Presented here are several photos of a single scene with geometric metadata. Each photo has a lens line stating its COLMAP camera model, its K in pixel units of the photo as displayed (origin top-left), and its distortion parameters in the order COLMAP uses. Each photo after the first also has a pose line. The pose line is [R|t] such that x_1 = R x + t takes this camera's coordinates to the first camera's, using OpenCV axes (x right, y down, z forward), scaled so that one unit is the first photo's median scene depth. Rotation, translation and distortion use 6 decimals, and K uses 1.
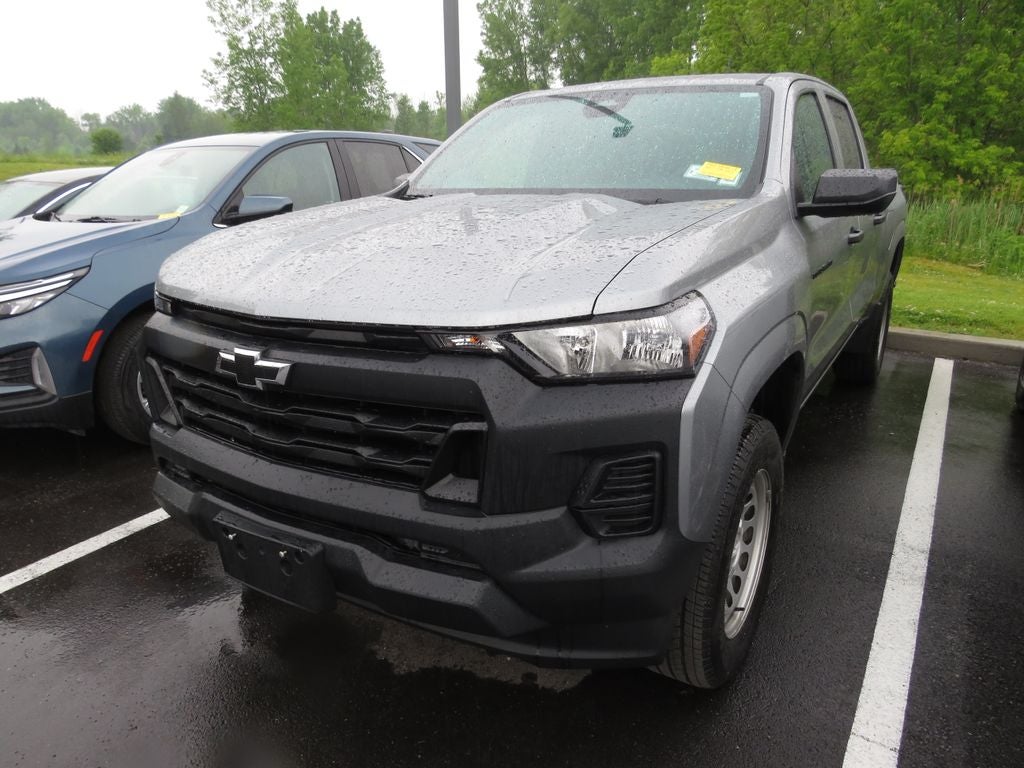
lens RADIAL K [[720.9, 0, 509.3], [0, 720.9, 475.1], [0, 0, 1]] dist [-0.046864, 0.022288]
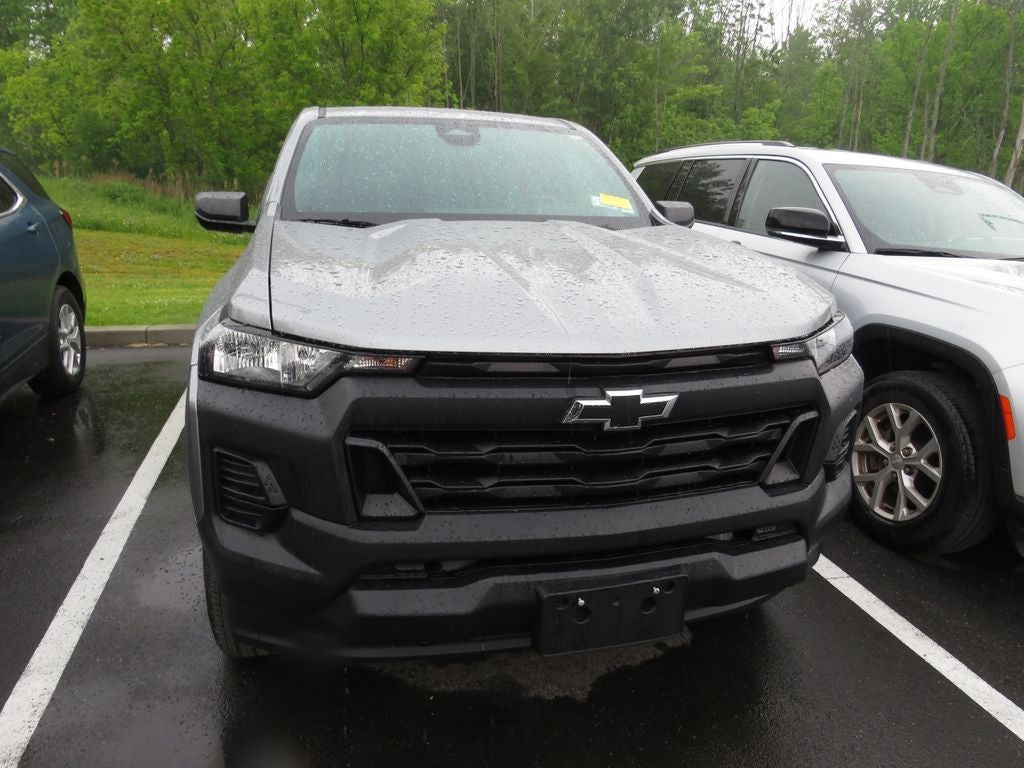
lens RADIAL K [[710.3, 0, 526.0], [0, 710.3, 463.1], [0, 0, 1]] dist [-0.035947, 0.015543]
pose [[0.669473, -0.239749, 0.703083, -0.423432], [0.257901, 0.962627, 0.082681, -0.072568], [-0.696630, 0.125973, 0.706284, 0.165947]]
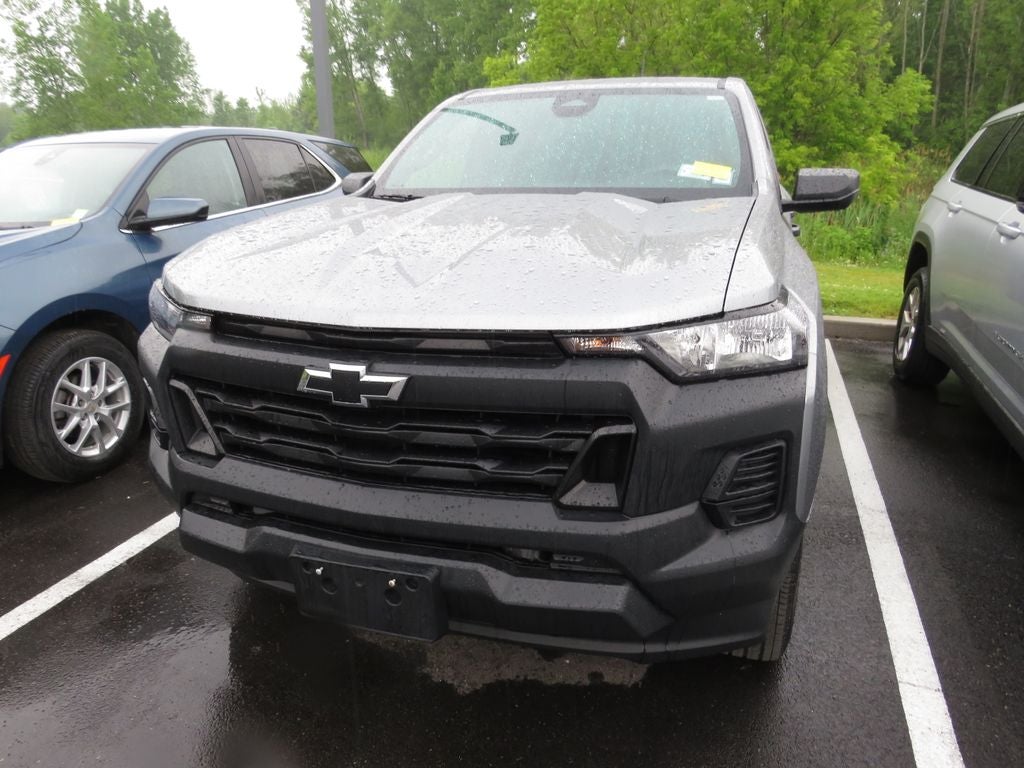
lens RADIAL K [[718.6, 0, 517.2], [0, 718.6, 473.0], [0, 0, 1]] dist [-0.041083, 0.012221]
pose [[0.972152, -0.090316, 0.216249, -0.136927], [0.090316, 0.995864, 0.009903, -0.010389], [-0.216249, 0.009904, 0.976288, 0.024072]]
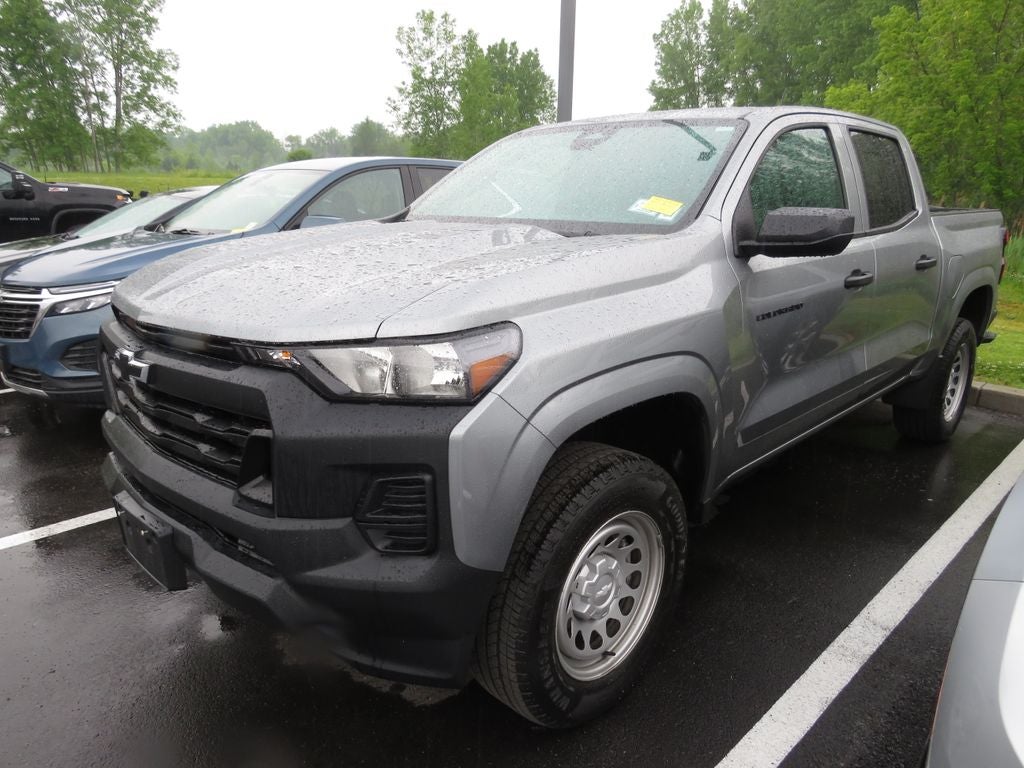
lens RADIAL K [[725.2, 0, 507.8], [0, 725.2, 472.9], [0, 0, 1]] dist [-0.039999, 0.020648]
pose [[0.973611, 0.104798, -0.202728, 0.180319], [-0.112288, 0.993341, -0.025771, -0.007033], [0.198678, 0.047855, 0.978896, 0.003706]]
